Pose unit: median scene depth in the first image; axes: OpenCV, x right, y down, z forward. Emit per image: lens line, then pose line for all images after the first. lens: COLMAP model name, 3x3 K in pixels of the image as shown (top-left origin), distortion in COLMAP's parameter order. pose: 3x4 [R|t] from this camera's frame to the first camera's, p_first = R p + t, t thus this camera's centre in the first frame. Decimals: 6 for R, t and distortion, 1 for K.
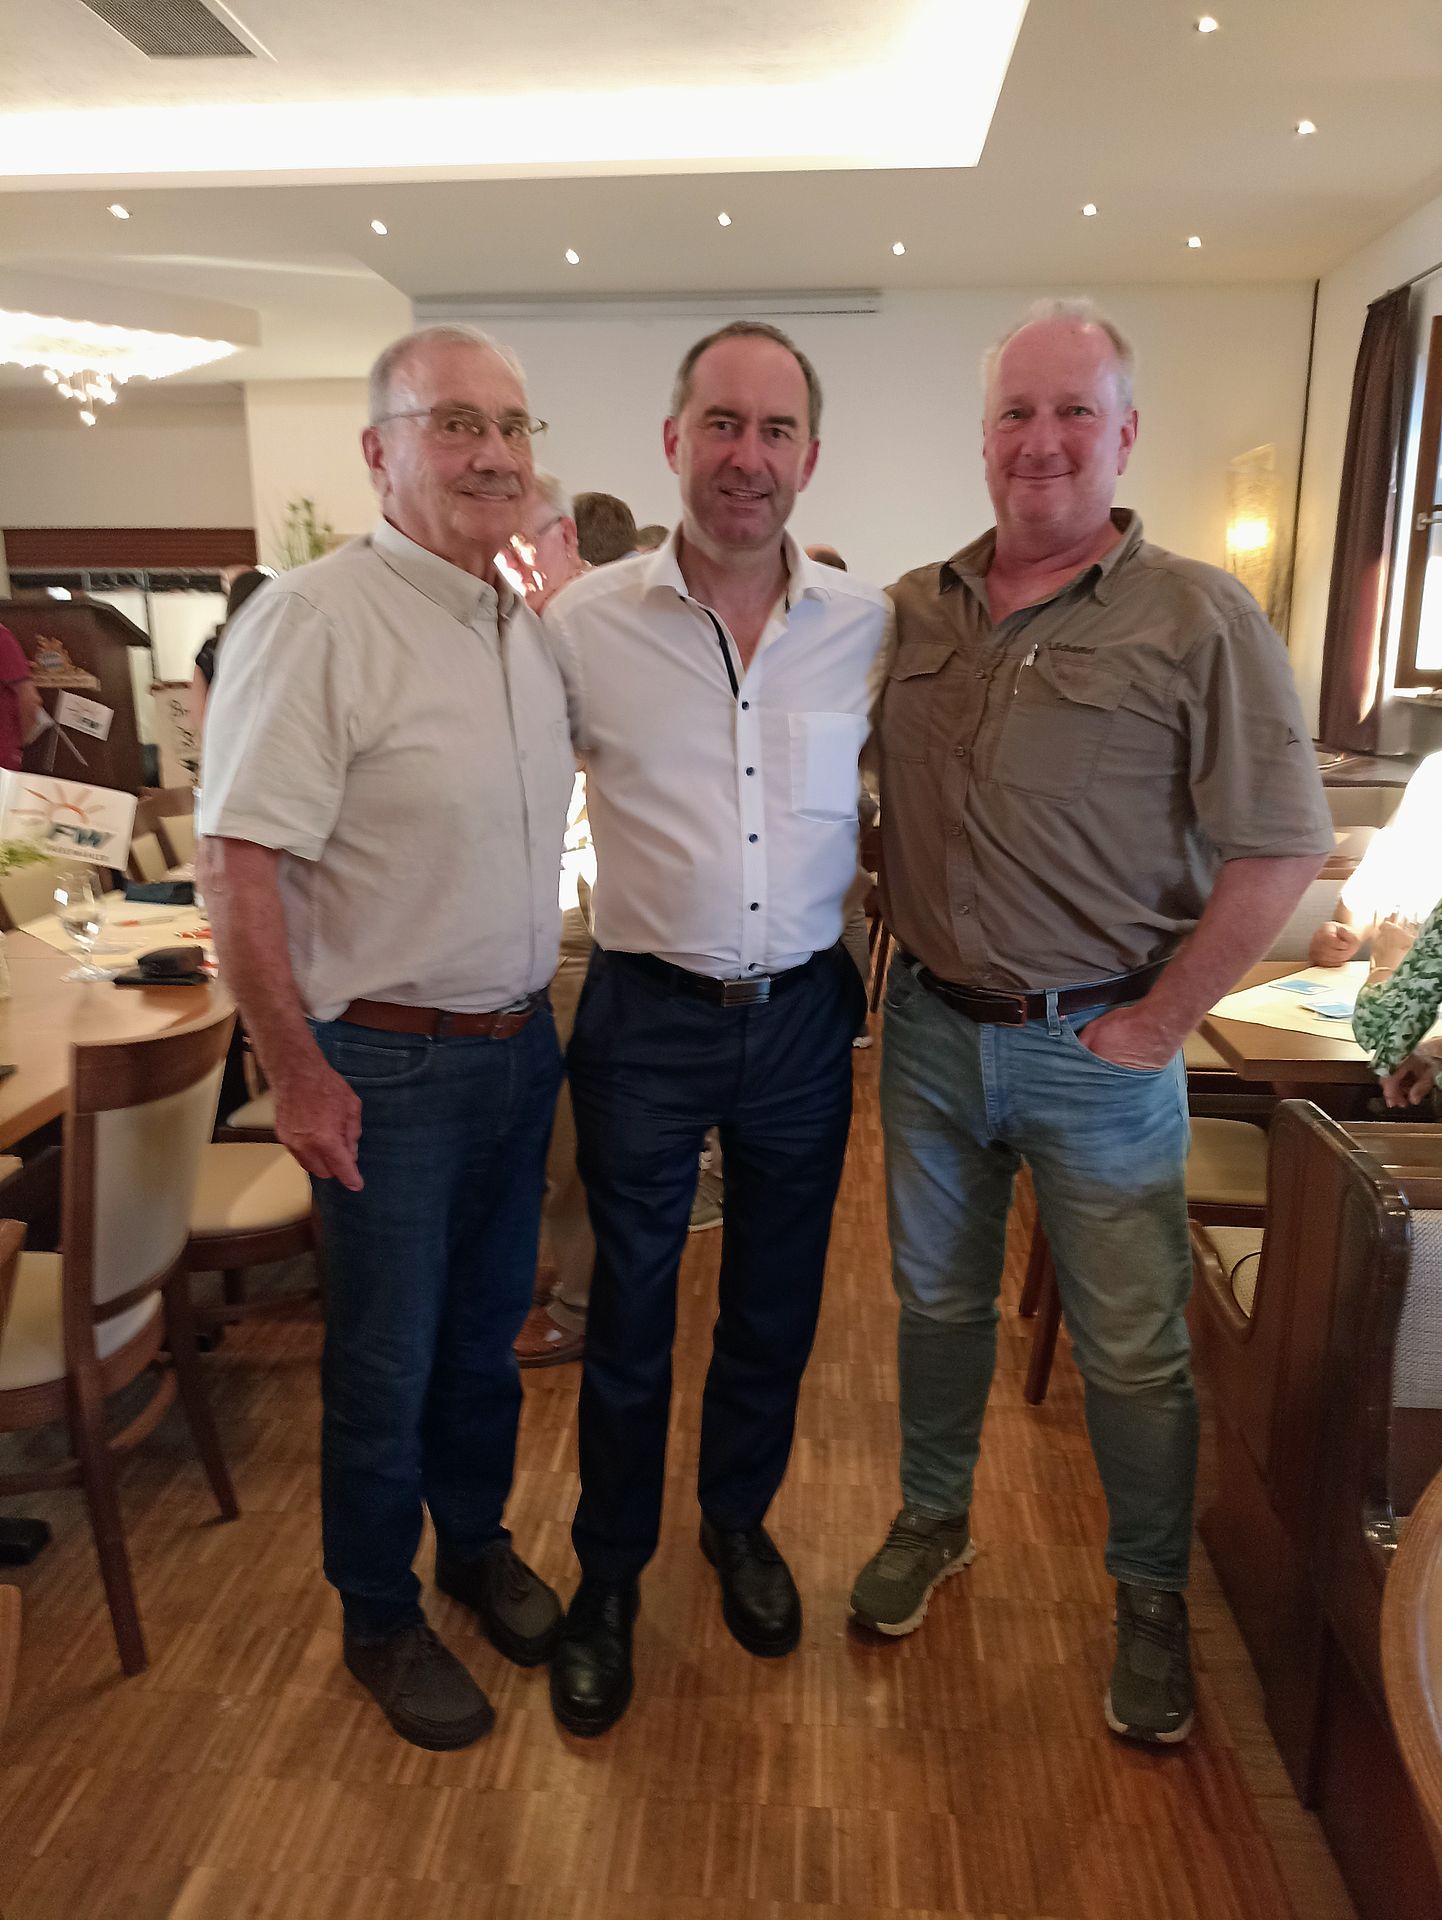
lens RADIAL K [[1382.1, 0, 721.0], [0, 1382.1, 960.0], [0, 0, 1]] dist [-0.000824, -0.000897]
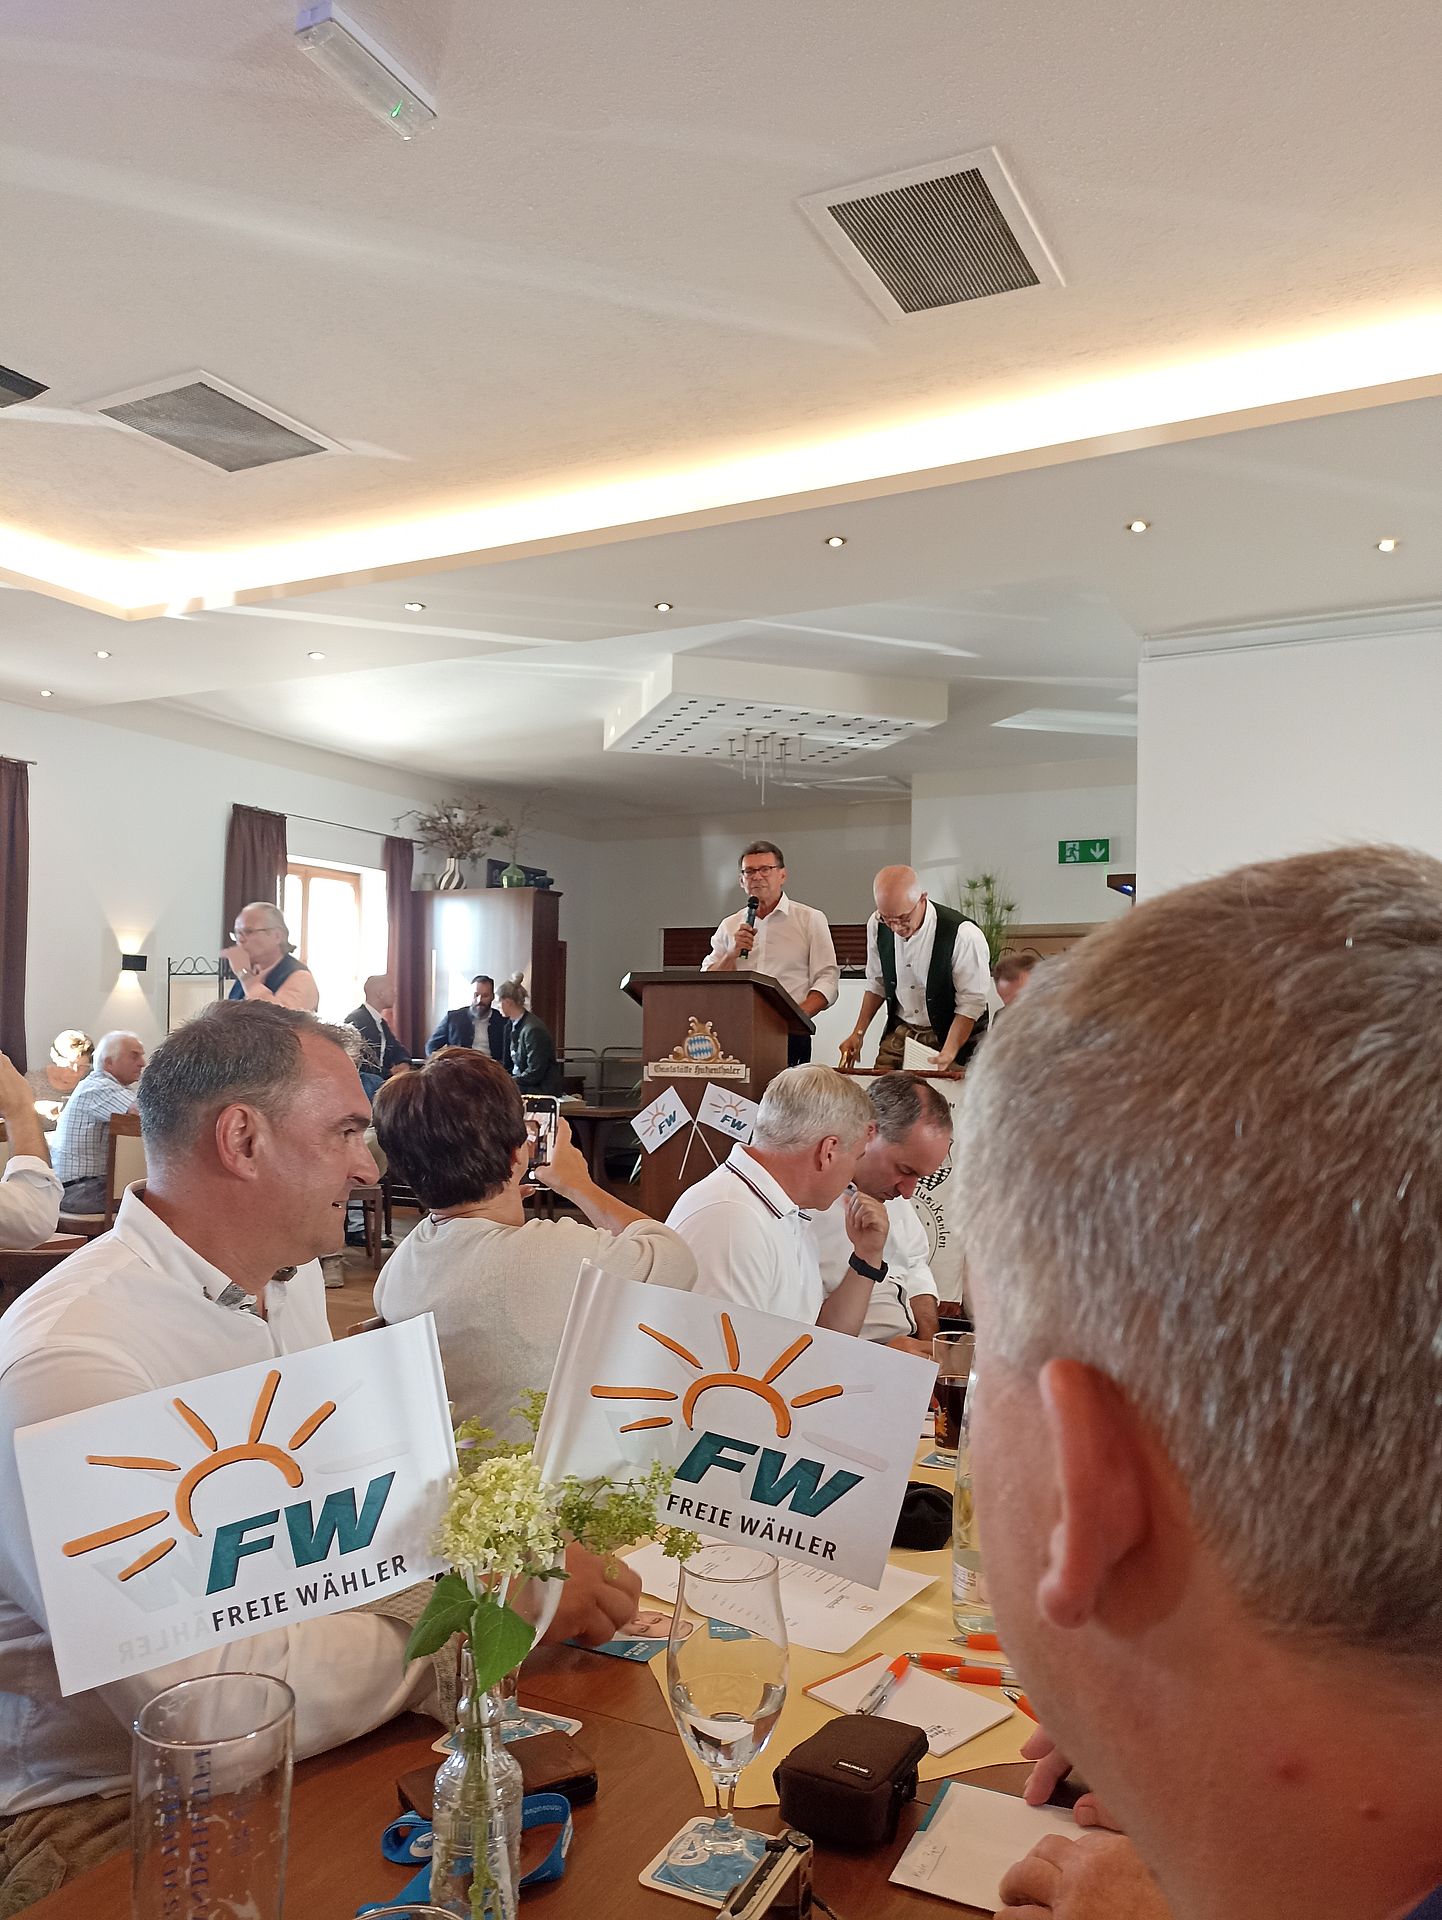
lens RADIAL K [[1382.1, 0, 721.0], [0, 1382.1, 960.0], [0, 0, 1]] dist [-0.000824, -0.000897]
pose [[0.913248, -0.001571, -0.407400, -0.184049], [-0.116824, 0.956988, -0.265568, -0.064831], [0.390294, 0.290123, 0.873784, 0.363588]]
